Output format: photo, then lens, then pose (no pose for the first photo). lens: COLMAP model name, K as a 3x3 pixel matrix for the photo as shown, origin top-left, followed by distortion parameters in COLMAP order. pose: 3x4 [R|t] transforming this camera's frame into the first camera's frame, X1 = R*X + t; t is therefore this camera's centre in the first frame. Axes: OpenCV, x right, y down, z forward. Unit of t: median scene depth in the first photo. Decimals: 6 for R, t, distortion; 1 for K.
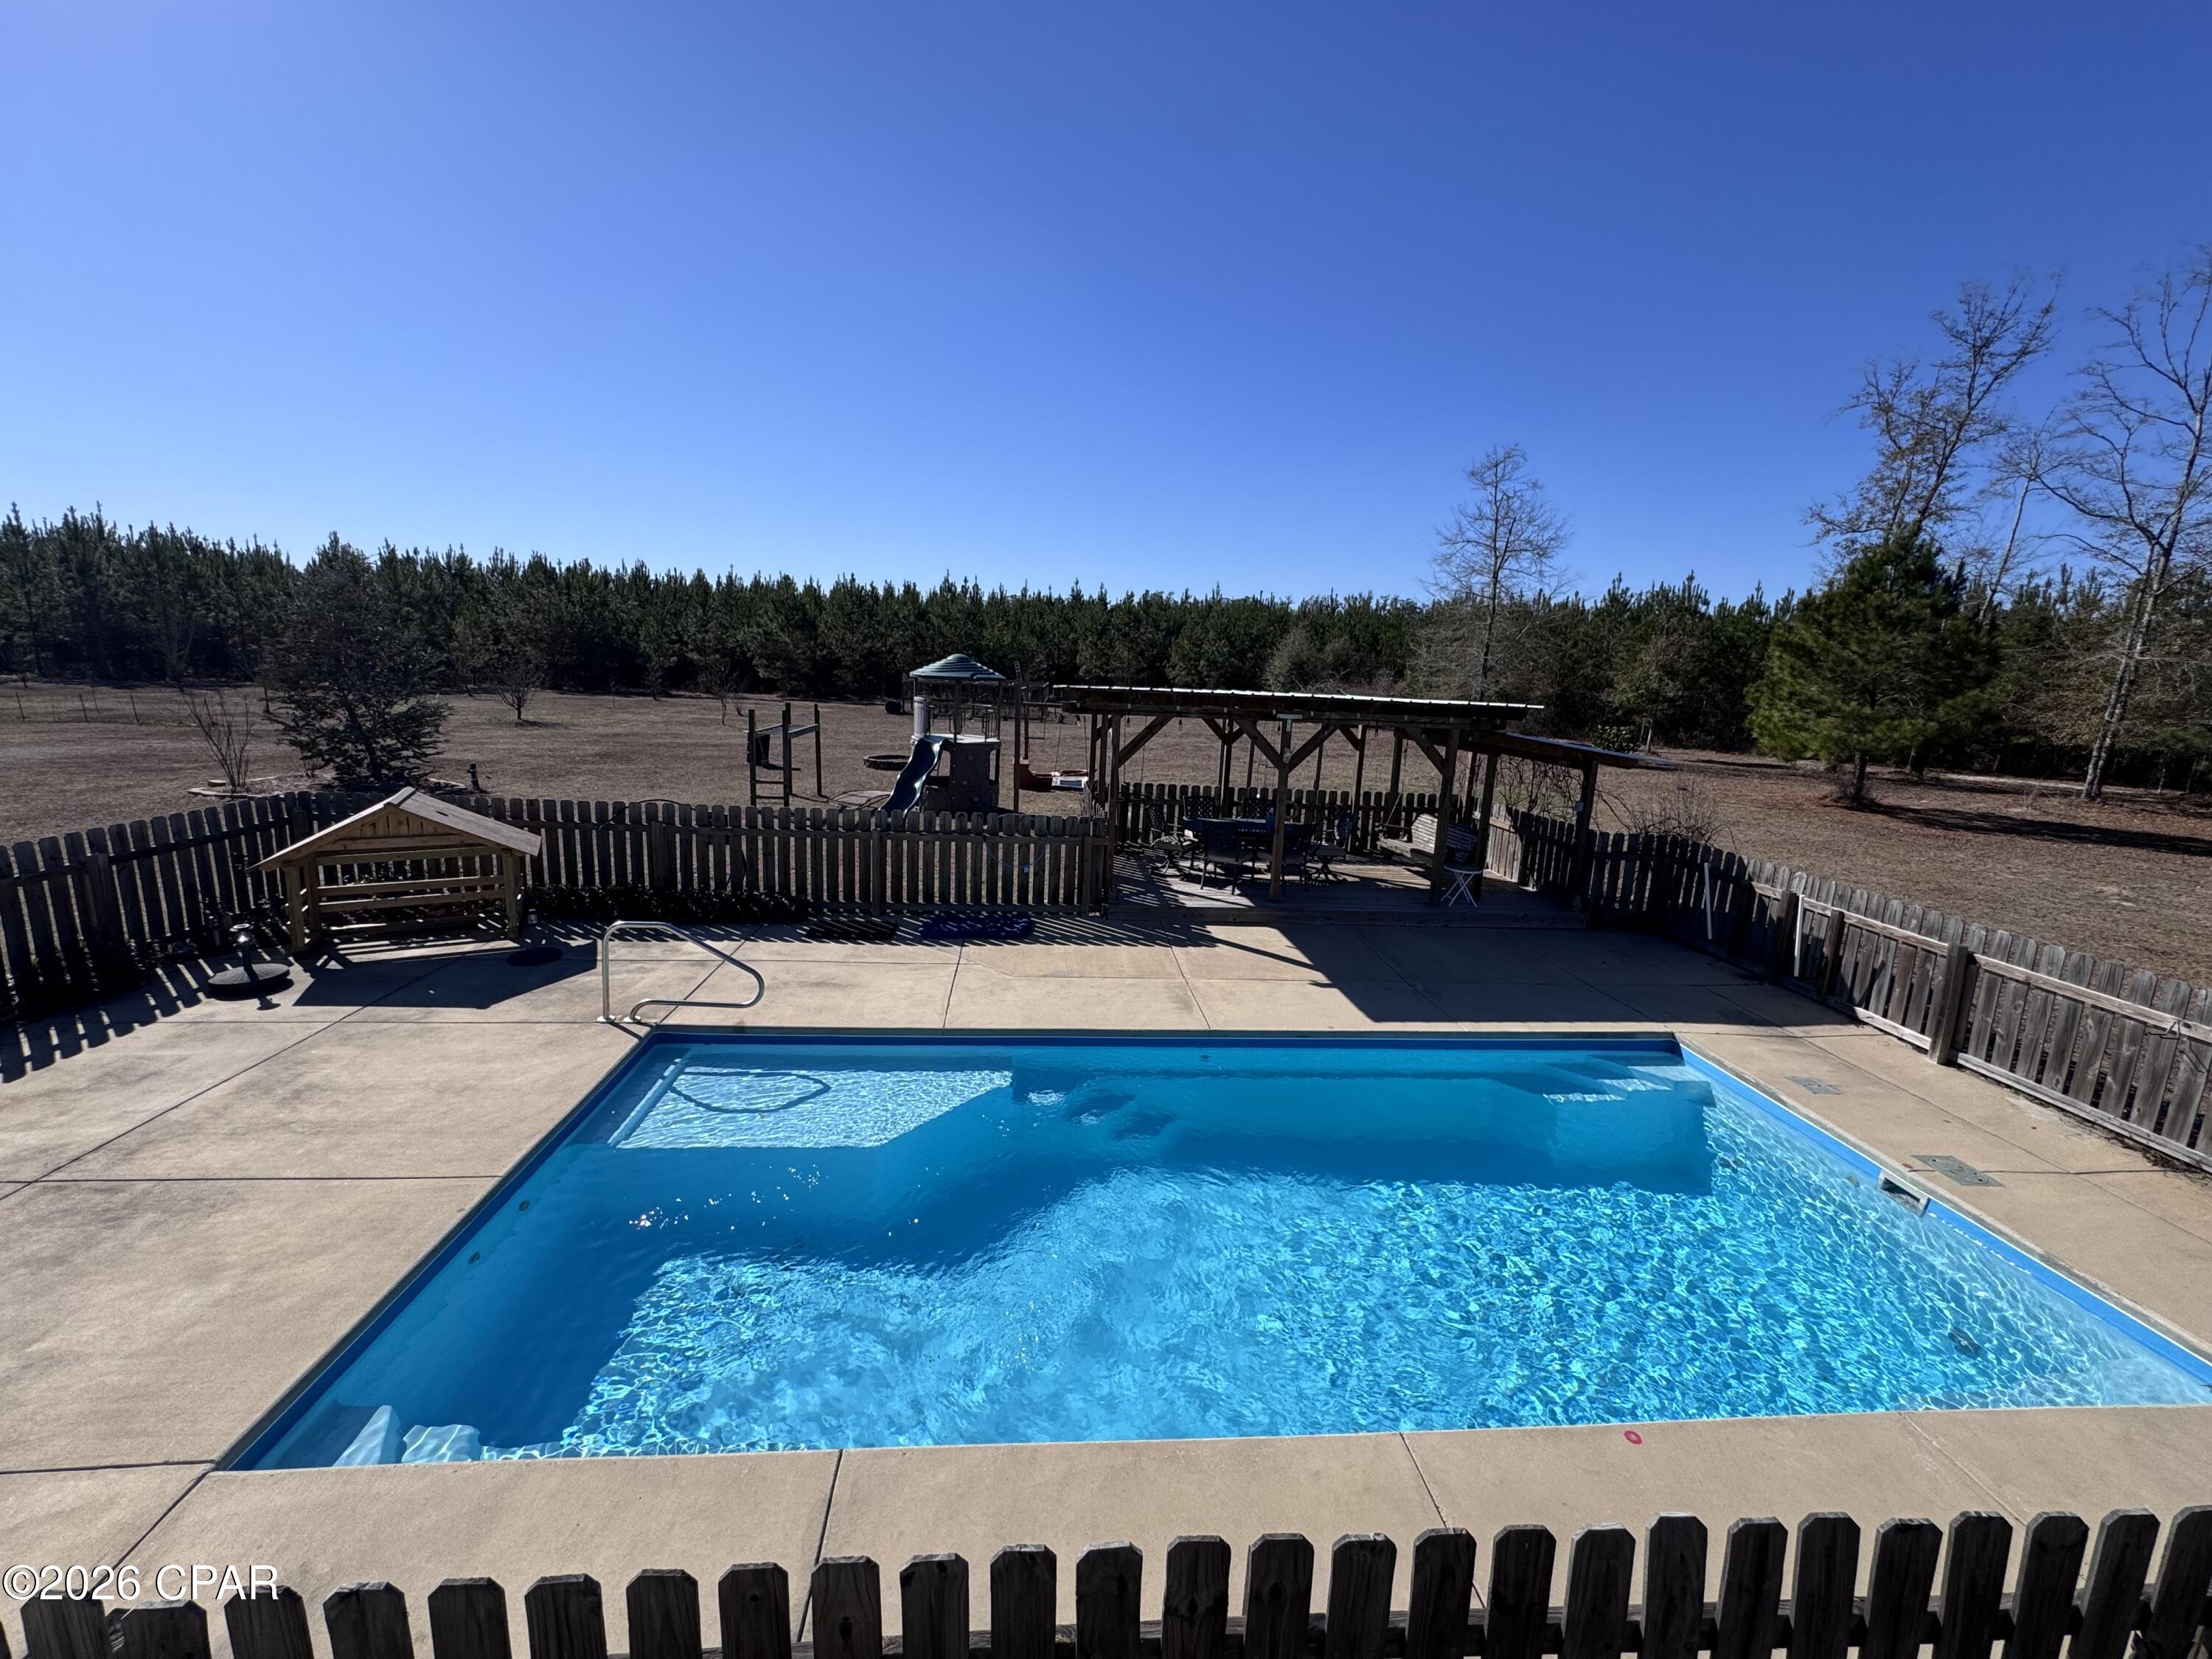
lens RADIAL K [[880.8, 0, 1100.7], [0, 880.8, 832.9], [0, 0, 1]] dist [-0.008326, 0.000585]
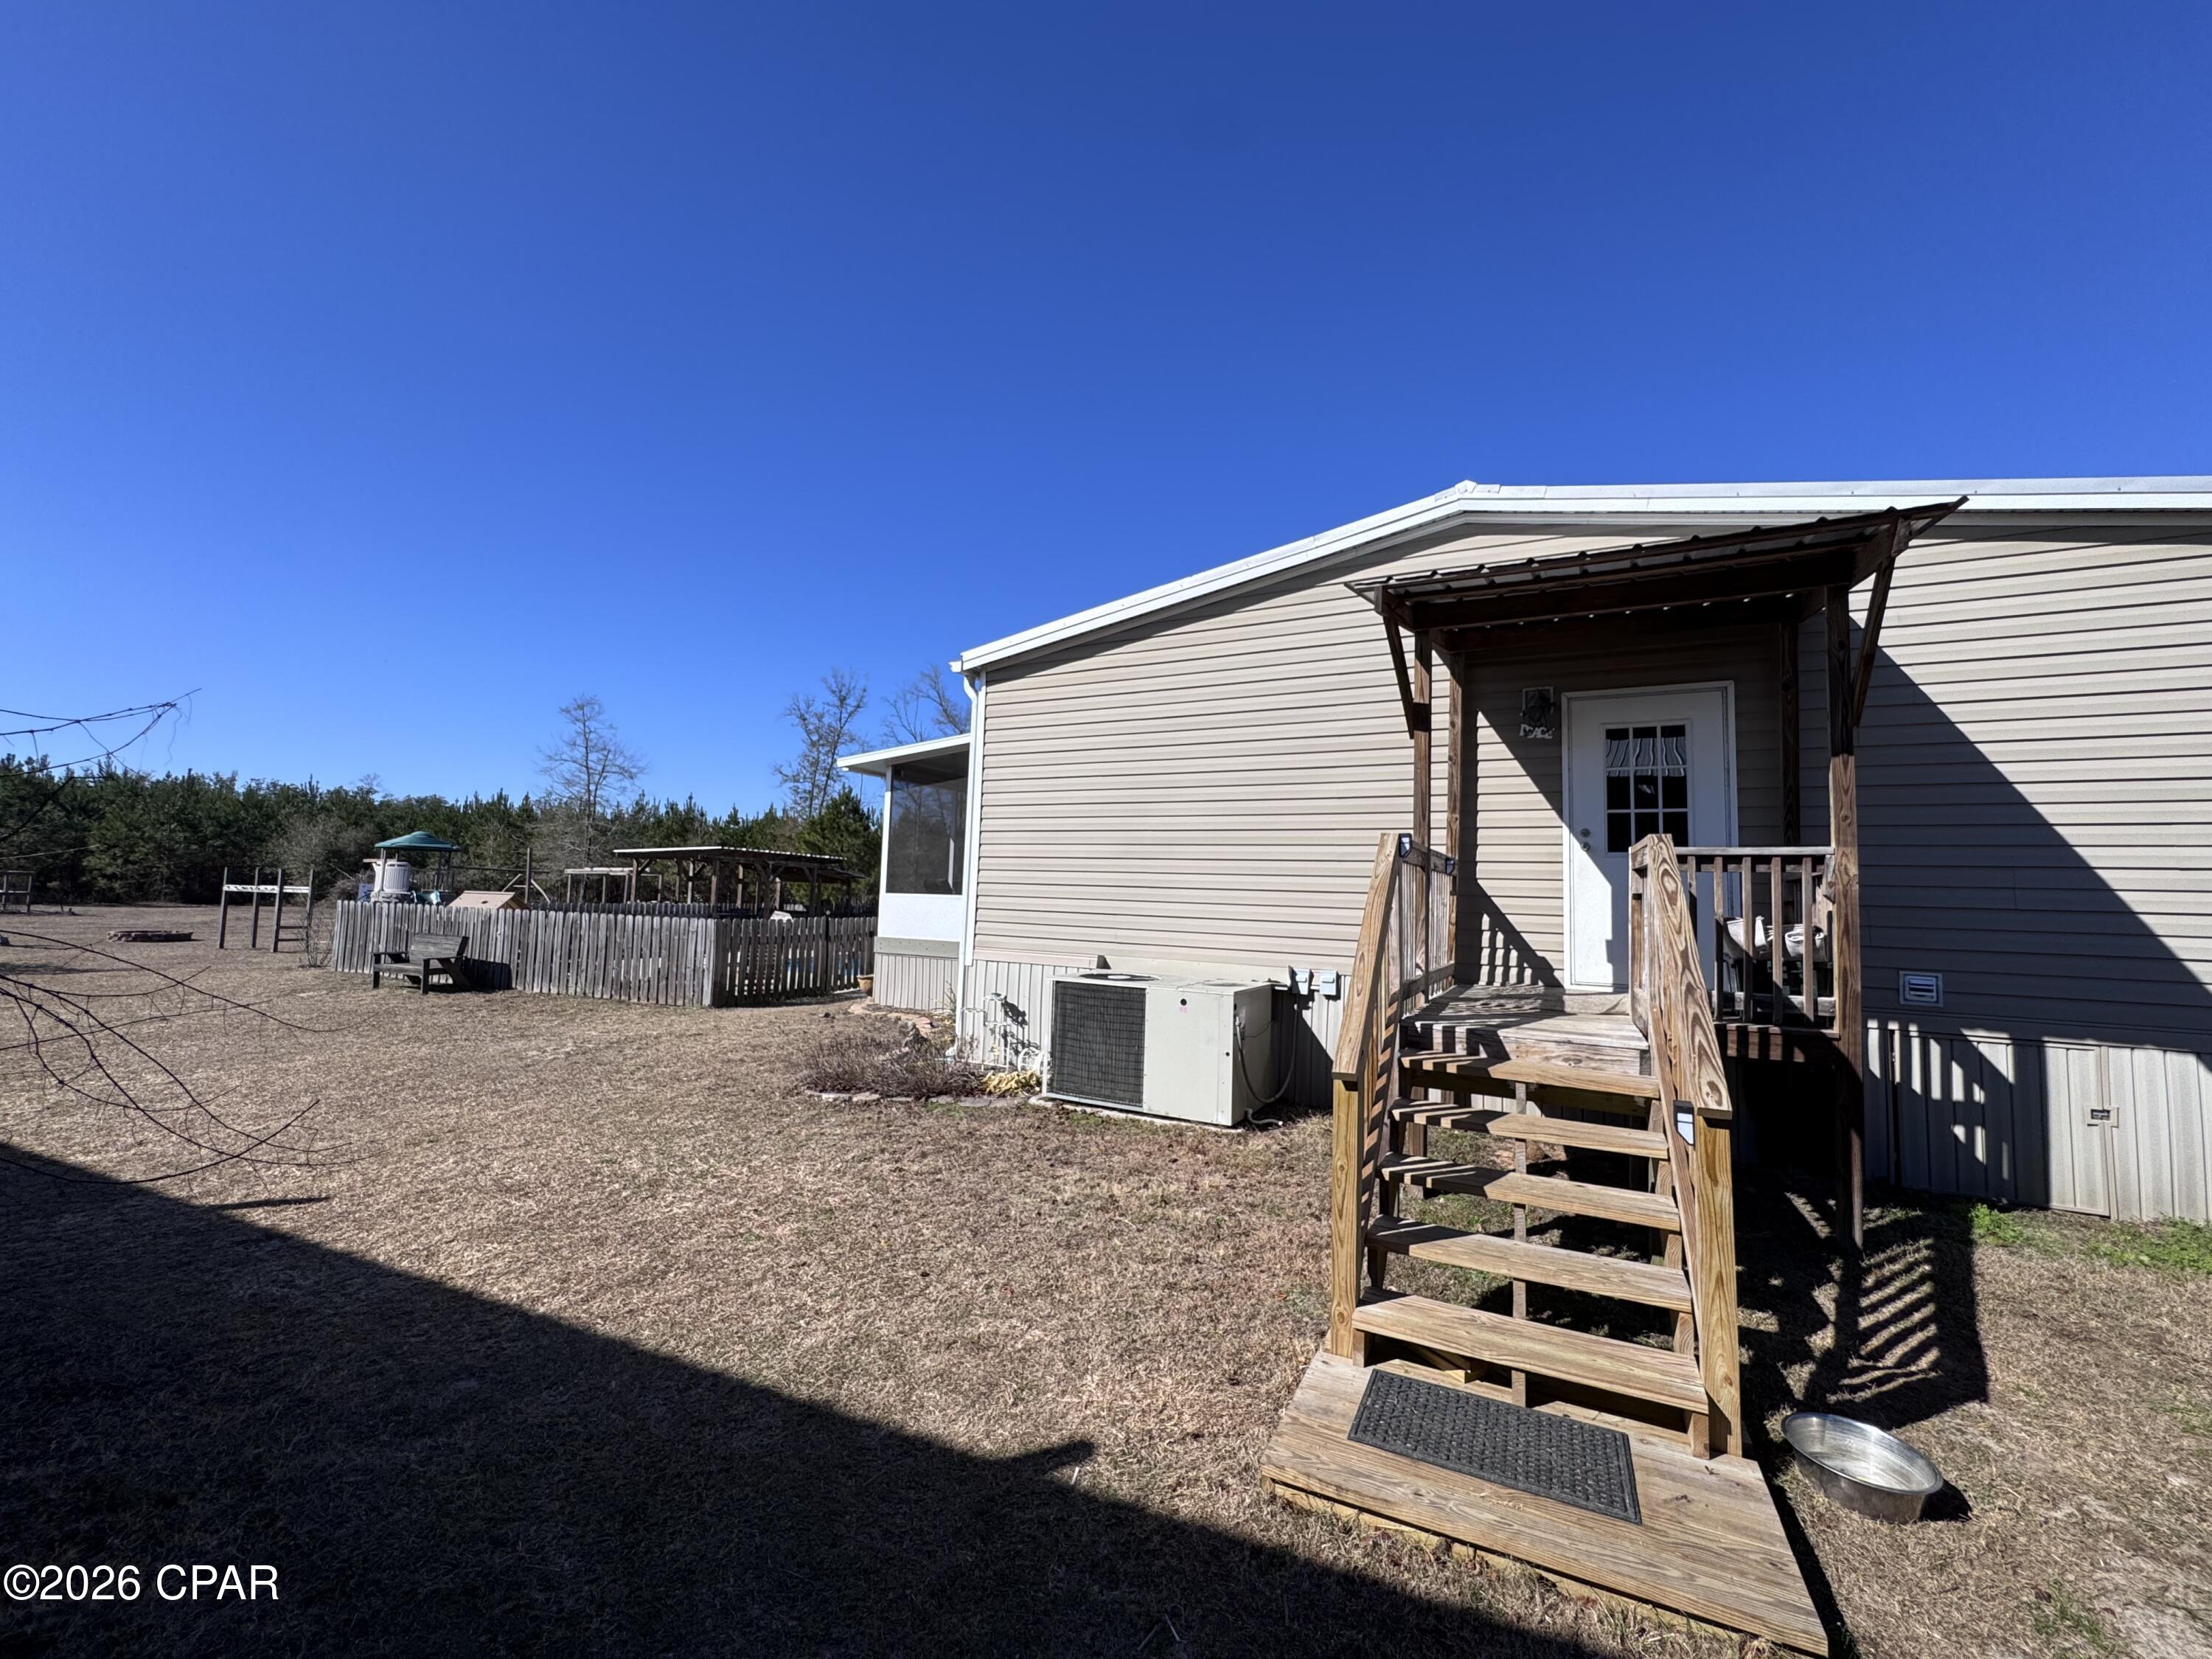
lens RADIAL K [[880.8, 0, 1100.7], [0, 880.8, 832.9], [0, 0, 1]] dist [-0.008326, 0.000585]
pose [[0.423203, 0.037366, 0.905264, -1.104864], [0.164827, 0.979301, -0.117478, 0.155821], [-0.890916, 0.198928, 0.408284, -0.584411]]
